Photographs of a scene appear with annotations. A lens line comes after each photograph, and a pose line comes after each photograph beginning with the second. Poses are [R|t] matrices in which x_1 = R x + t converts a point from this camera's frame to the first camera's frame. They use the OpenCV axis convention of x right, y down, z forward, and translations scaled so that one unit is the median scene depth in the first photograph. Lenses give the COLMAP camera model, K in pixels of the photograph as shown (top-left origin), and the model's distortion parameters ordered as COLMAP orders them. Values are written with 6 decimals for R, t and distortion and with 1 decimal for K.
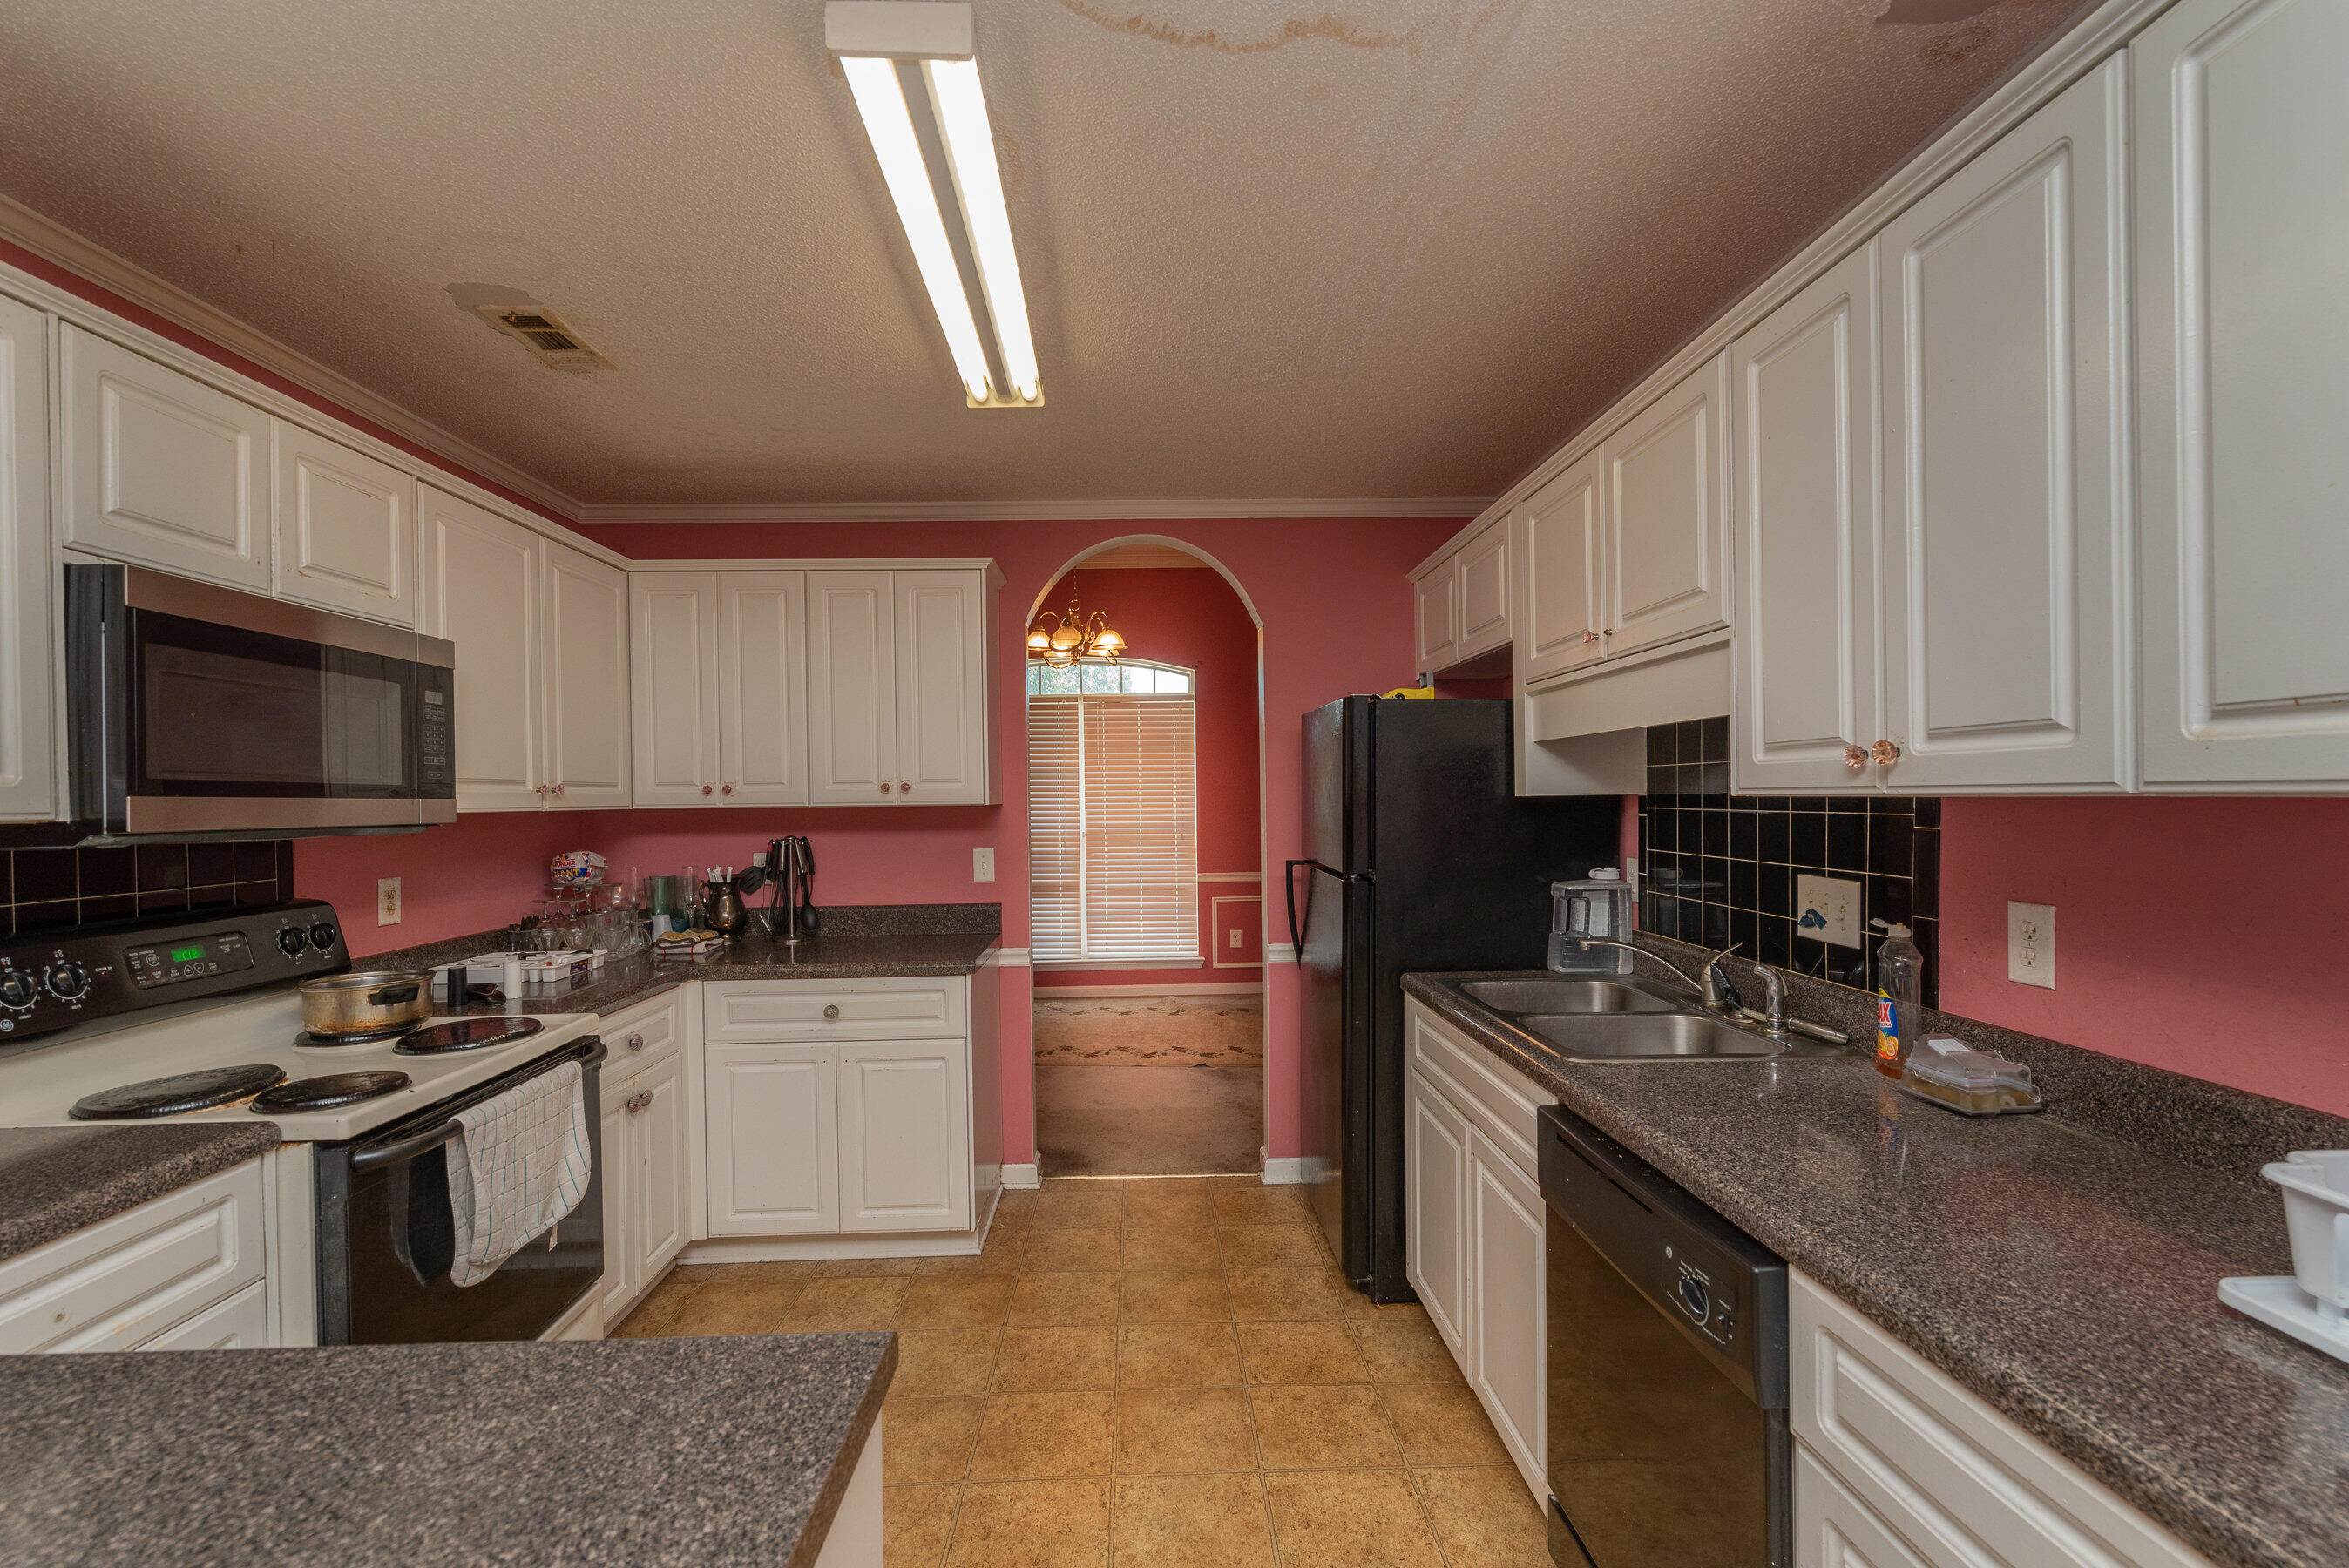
lens RADIAL K [[1015.2, 0, 1169.2], [0, 1015.2, 794.5], [0, 0, 1]] dist [-0.000291, -0.000061]
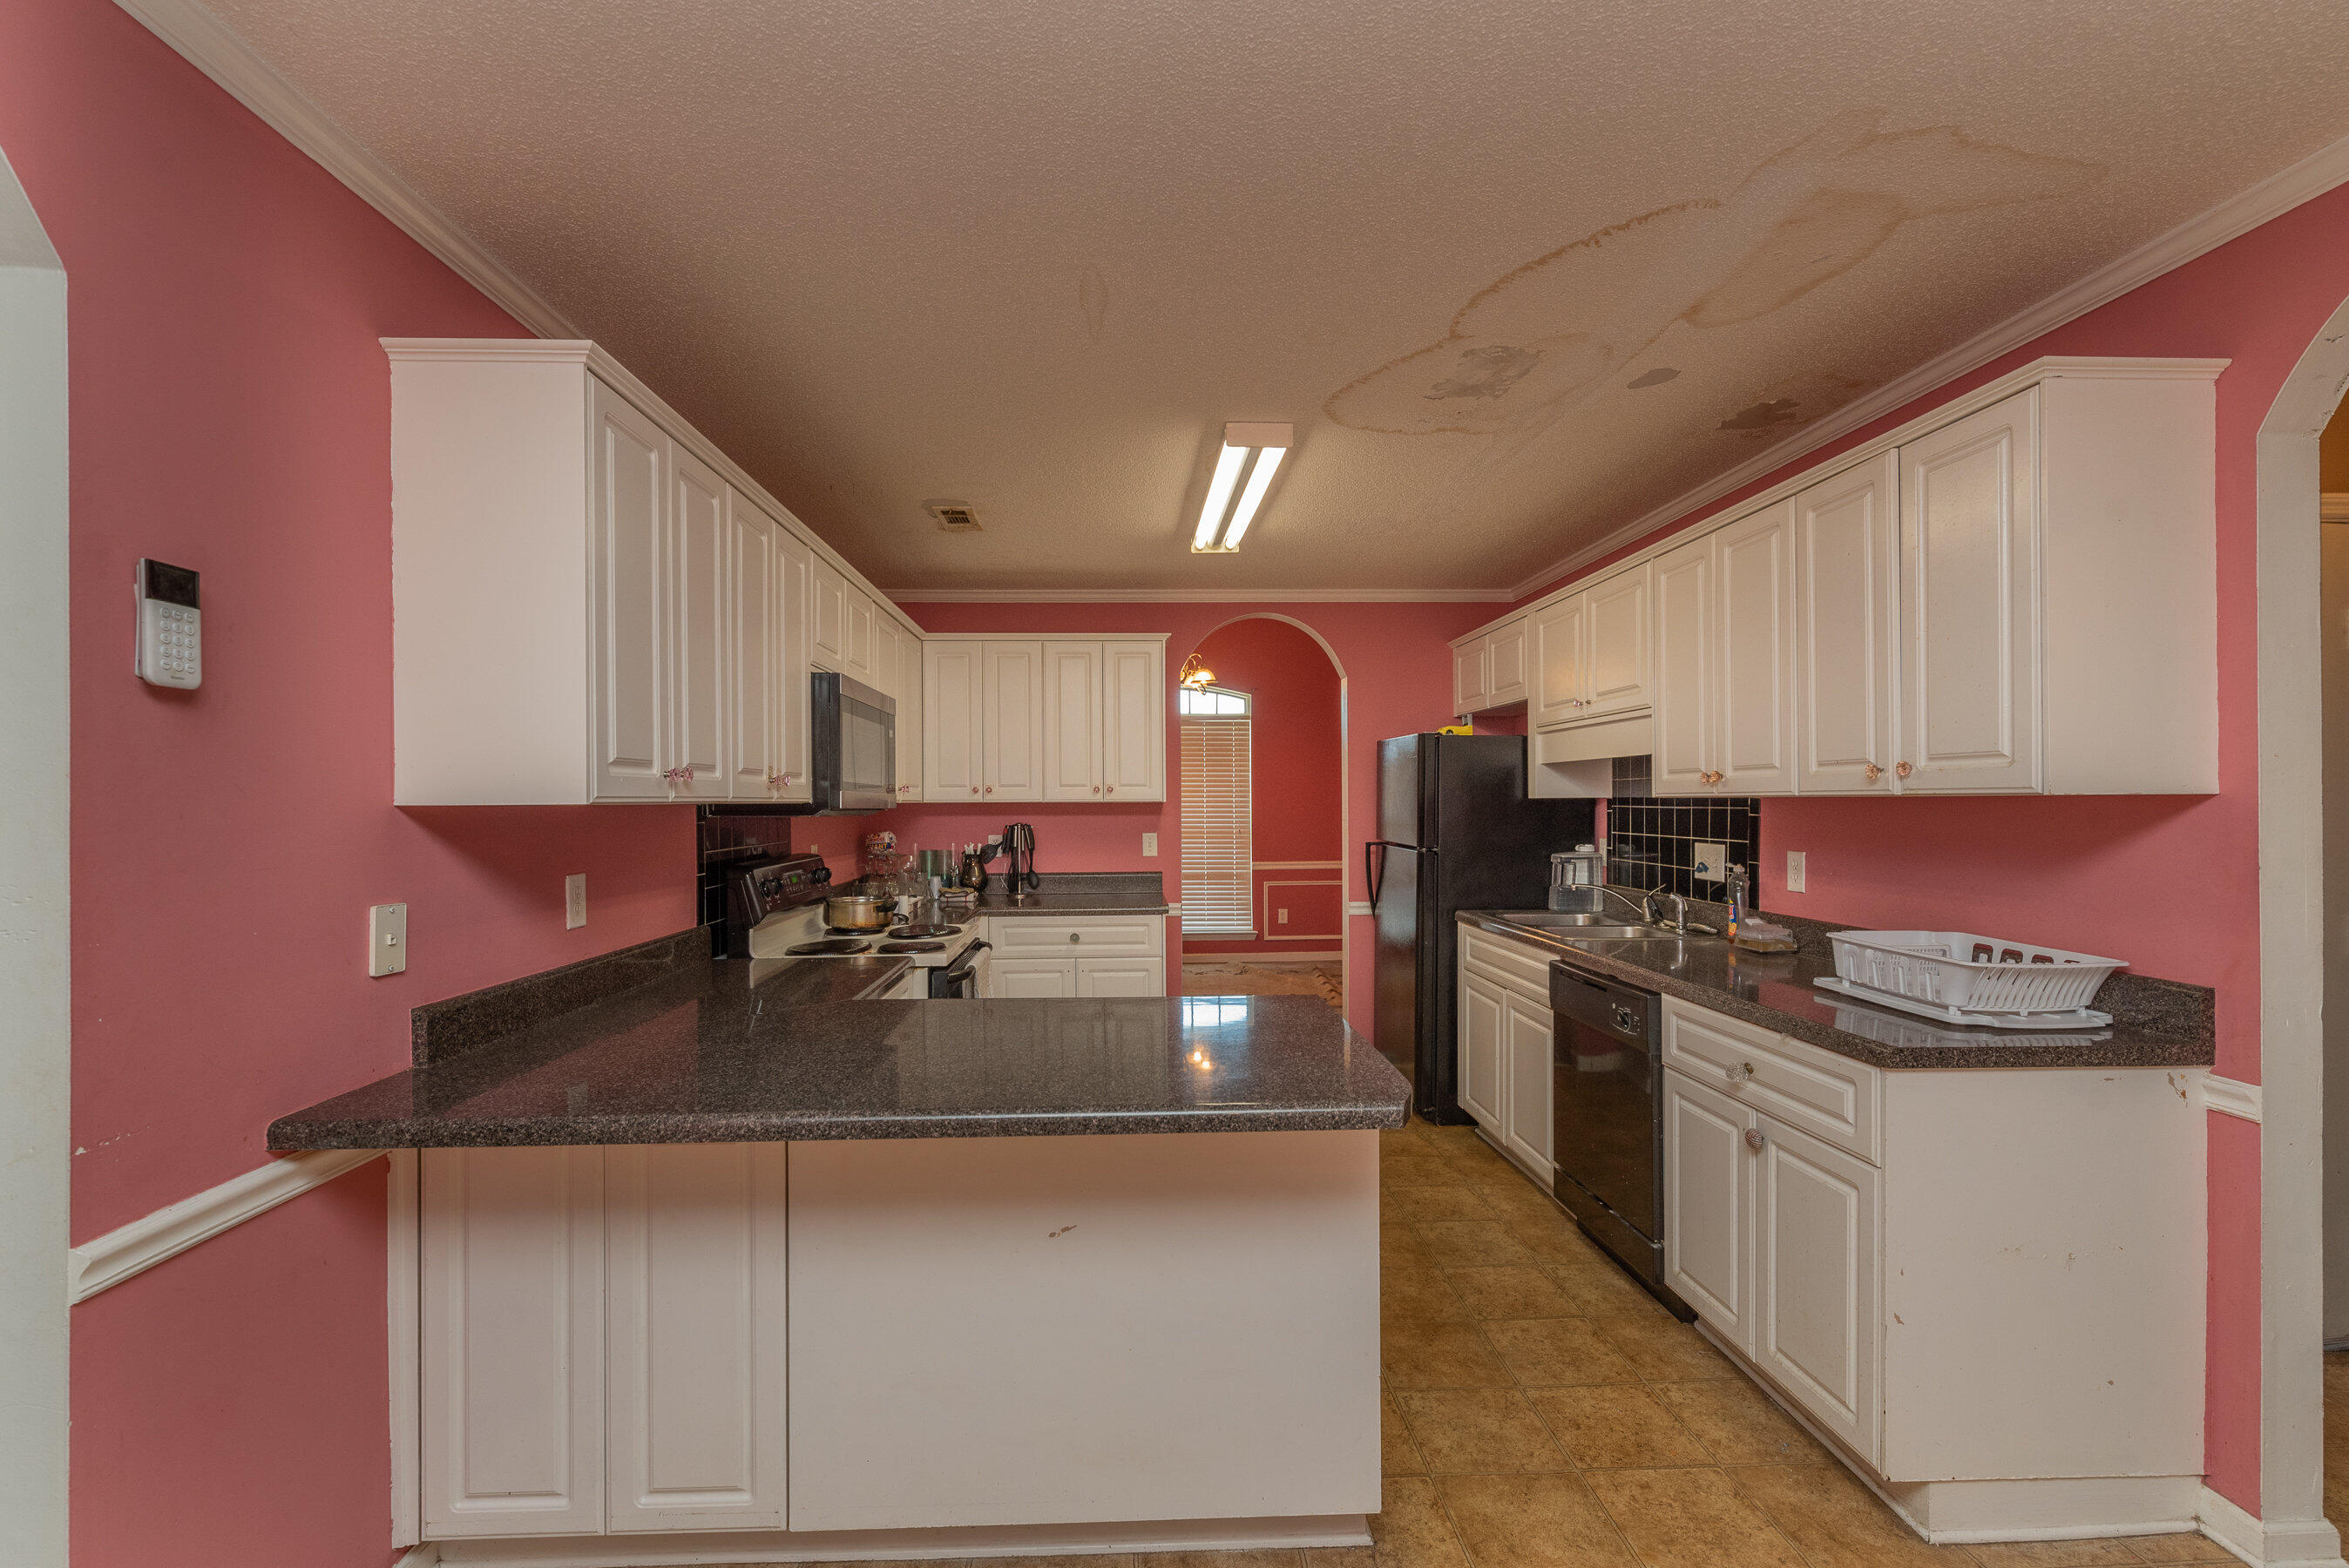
lens RADIAL K [[1006.9, 0, 1165.4], [0, 1006.9, 795.6], [0, 0, 1]] dist [-0.001825, -0.000467]
pose [[0.999920, 0.007805, 0.009922, -0.255264], [-0.007768, 0.999963, -0.003796, 0.008954], [-0.009951, 0.003718, 0.999944, -0.594494]]
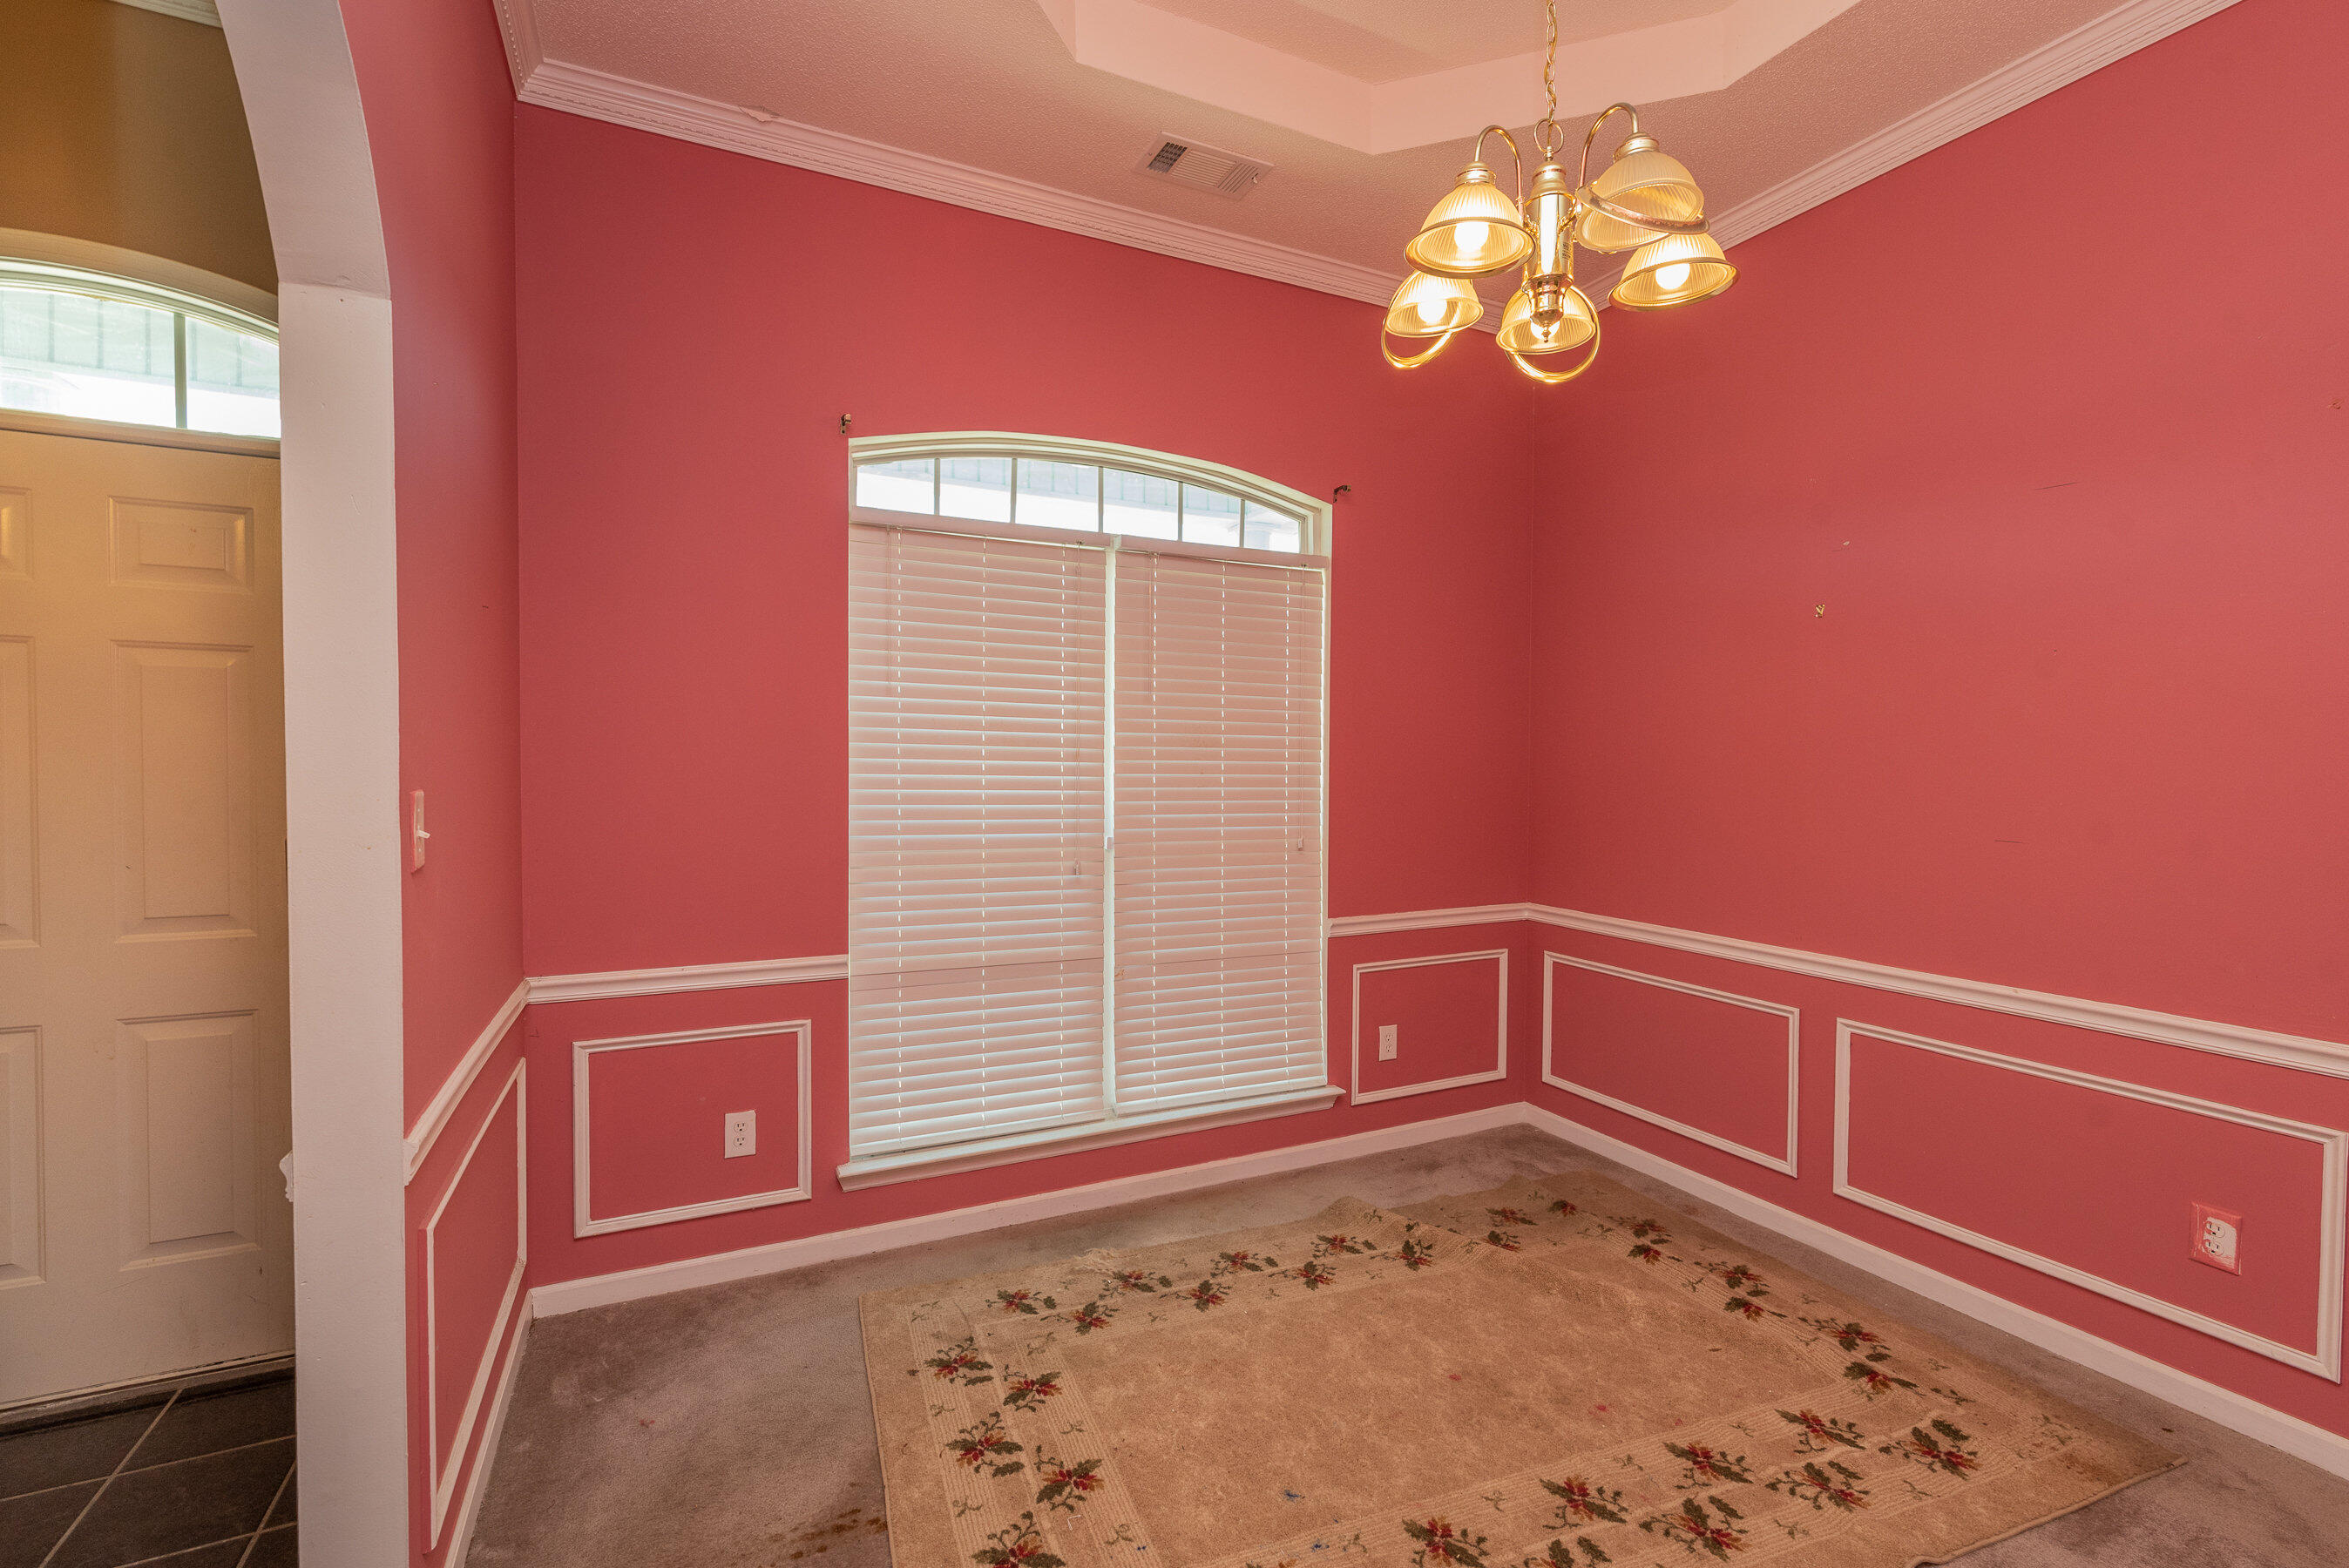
lens RADIAL K [[1015.2, 0, 1169.2], [0, 1015.2, 794.5], [0, 0, 1]] dist [-0.000291, -0.000061]
pose [[0.919069, 0.003268, 0.394084, -0.685283], [-0.014366, 0.999579, 0.025216, 0.017792], [-0.393835, -0.028837, 0.918729, 1.669191]]
